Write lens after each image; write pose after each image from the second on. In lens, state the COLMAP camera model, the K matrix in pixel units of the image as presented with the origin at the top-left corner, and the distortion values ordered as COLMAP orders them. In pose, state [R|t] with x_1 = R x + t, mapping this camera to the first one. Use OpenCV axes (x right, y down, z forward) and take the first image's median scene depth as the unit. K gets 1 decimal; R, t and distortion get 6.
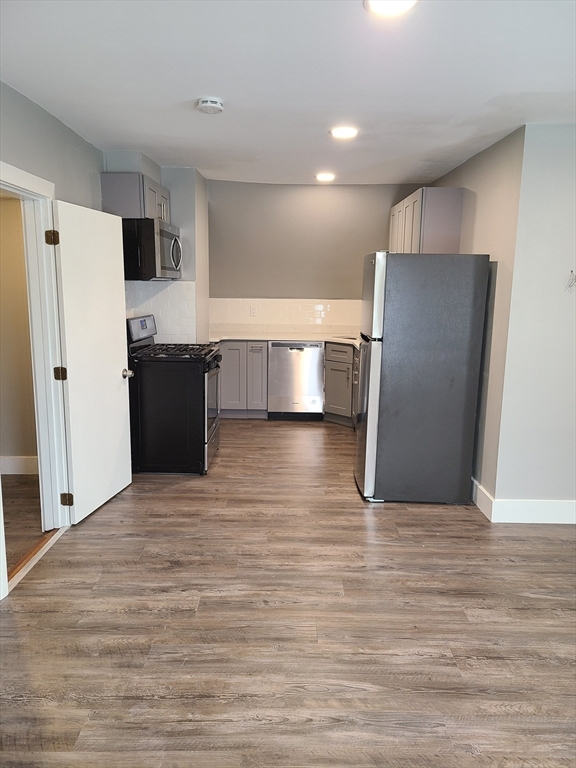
lens RADIAL K [[571.0, 0, 282.4], [0, 571.0, 381.4], [0, 0, 1]] dist [0.062359, -0.038724]
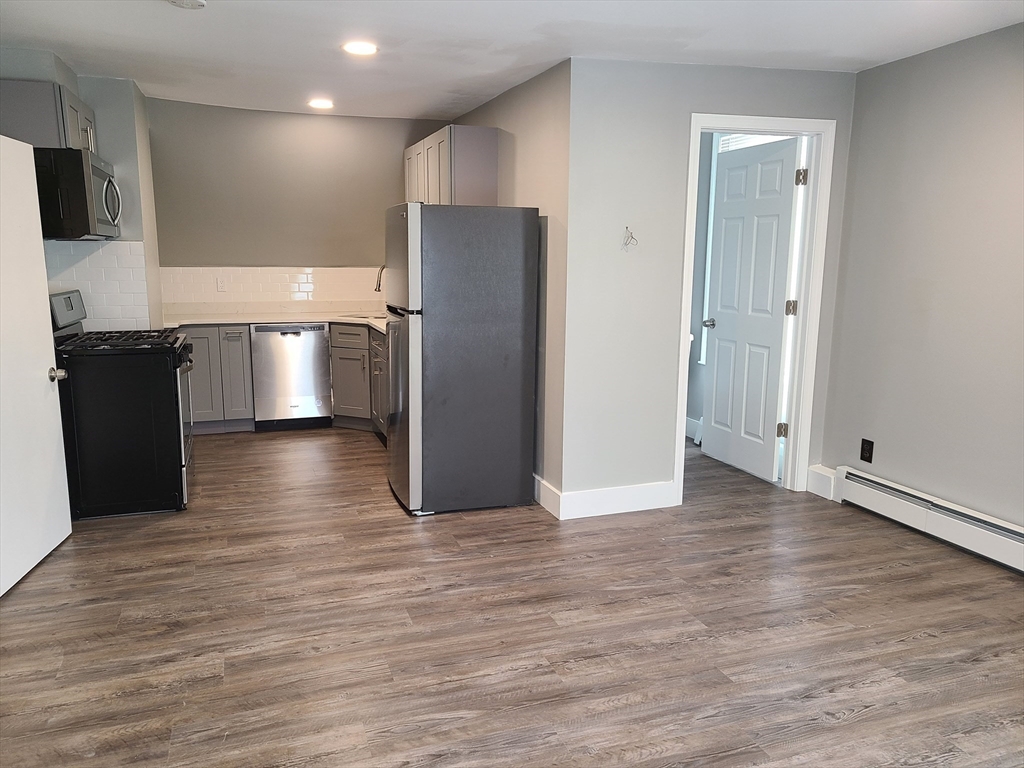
lens RADIAL K [[761.3, 0, 491.3], [0, 761.3, 383.0], [0, 0, 1]] dist [0.062359, -0.038724]
pose [[0.945574, -0.063632, 0.319125, -0.096710], [0.063266, 0.997930, 0.011524, 0.024459], [-0.319198, 0.009293, 0.947643, -0.052476]]
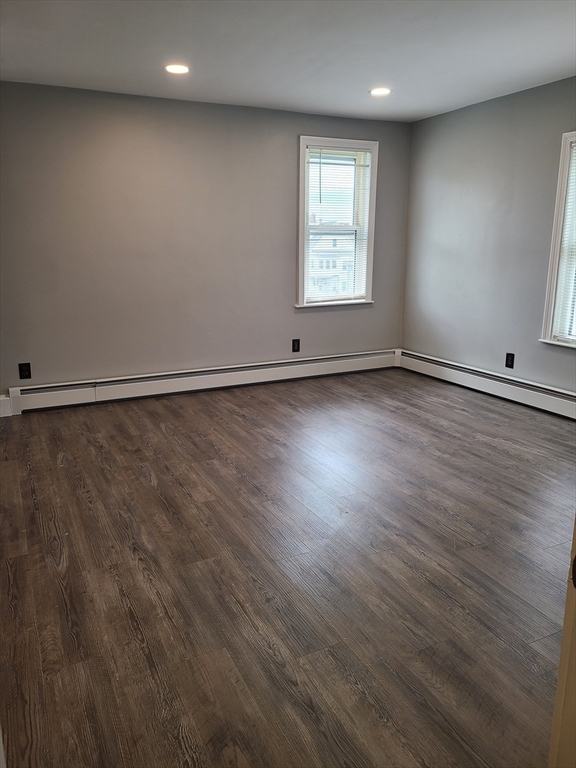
lens RADIAL K [[571.0, 0, 282.4], [0, 571.0, 381.4], [0, 0, 1]] dist [0.062359, -0.038724]
pose [[-0.448726, -0.218527, 0.866540, -0.566664], [0.149133, 0.937735, 0.313707, -0.127019], [-0.881138, 0.269998, -0.388197, 1.035766]]
